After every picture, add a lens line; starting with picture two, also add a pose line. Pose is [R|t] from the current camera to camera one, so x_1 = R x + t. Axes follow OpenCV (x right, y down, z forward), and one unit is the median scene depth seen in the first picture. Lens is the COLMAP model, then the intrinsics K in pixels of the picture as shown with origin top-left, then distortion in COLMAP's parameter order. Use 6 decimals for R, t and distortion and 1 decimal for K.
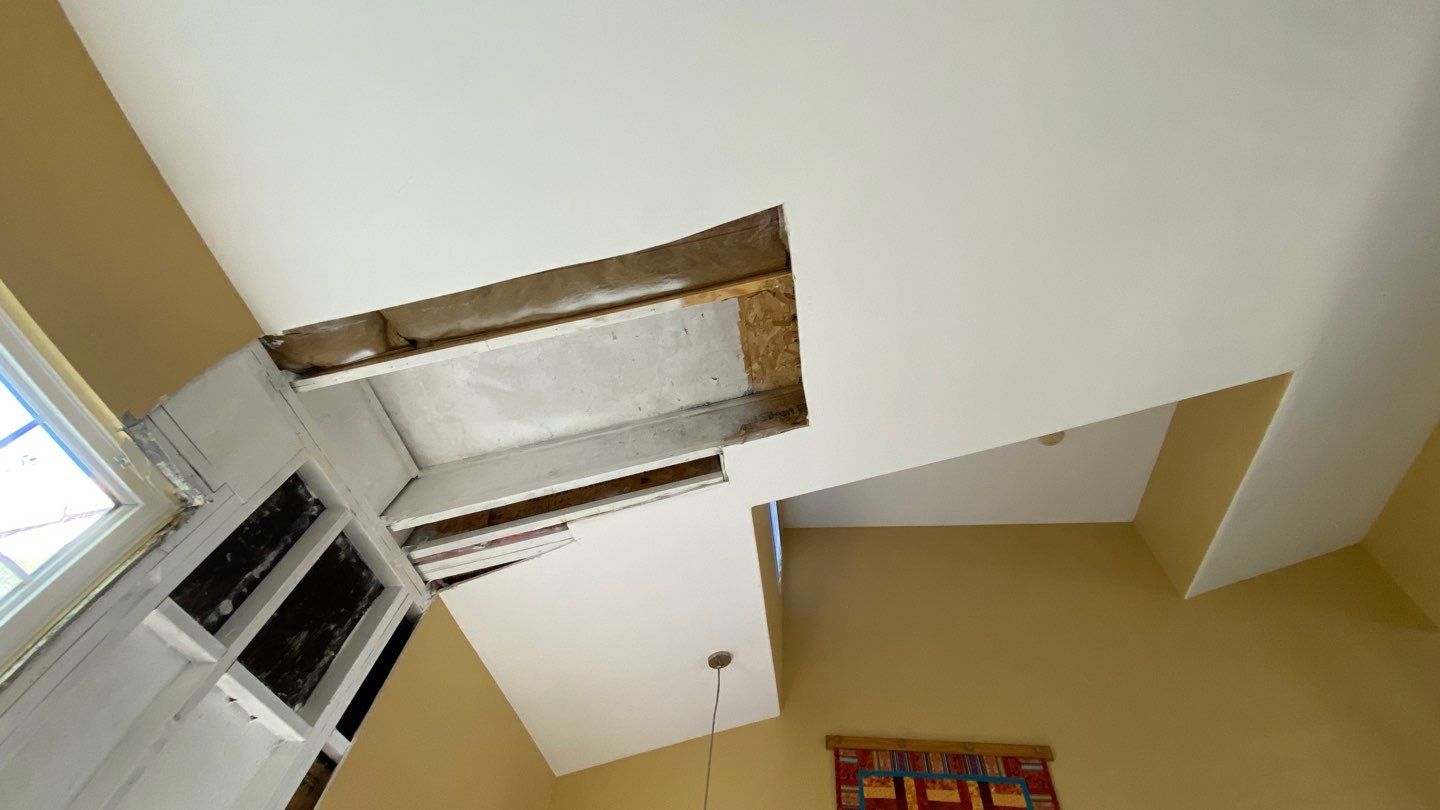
lens RADIAL K [[585.8, 0, 739.0], [0, 585.8, 400.5], [0, 0, 1]] dist [-0.009364, -0.003363]
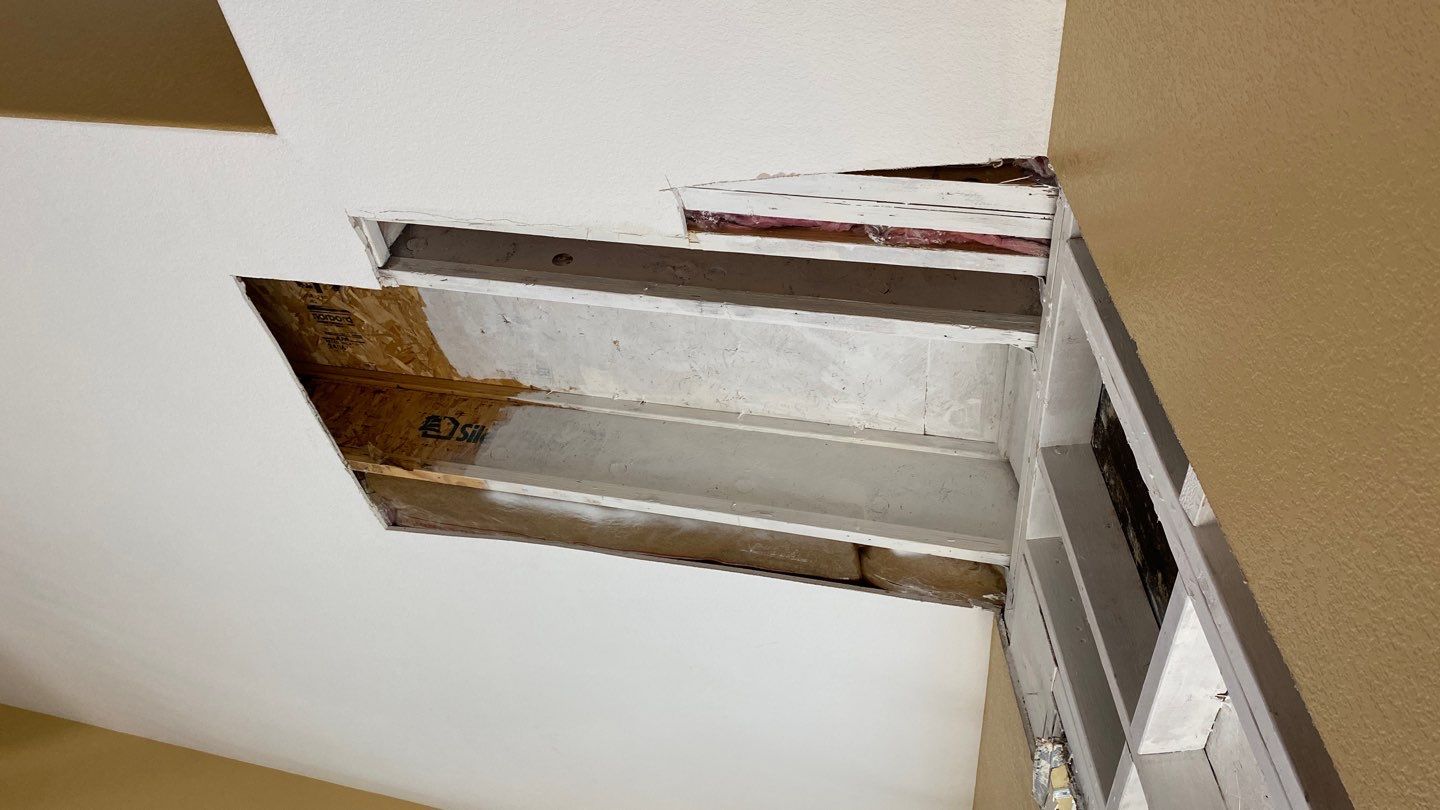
lens RADIAL K [[1082.6, 0, 722.1], [0, 1082.6, 396.5], [0, 0, 1]] dist [0.070979, -0.099971]
pose [[-0.998919, -0.039294, 0.024855, -0.427079], [-0.018869, -0.145980, -0.989108, 1.206081], [0.042495, -0.988507, 0.145080, 0.939576]]
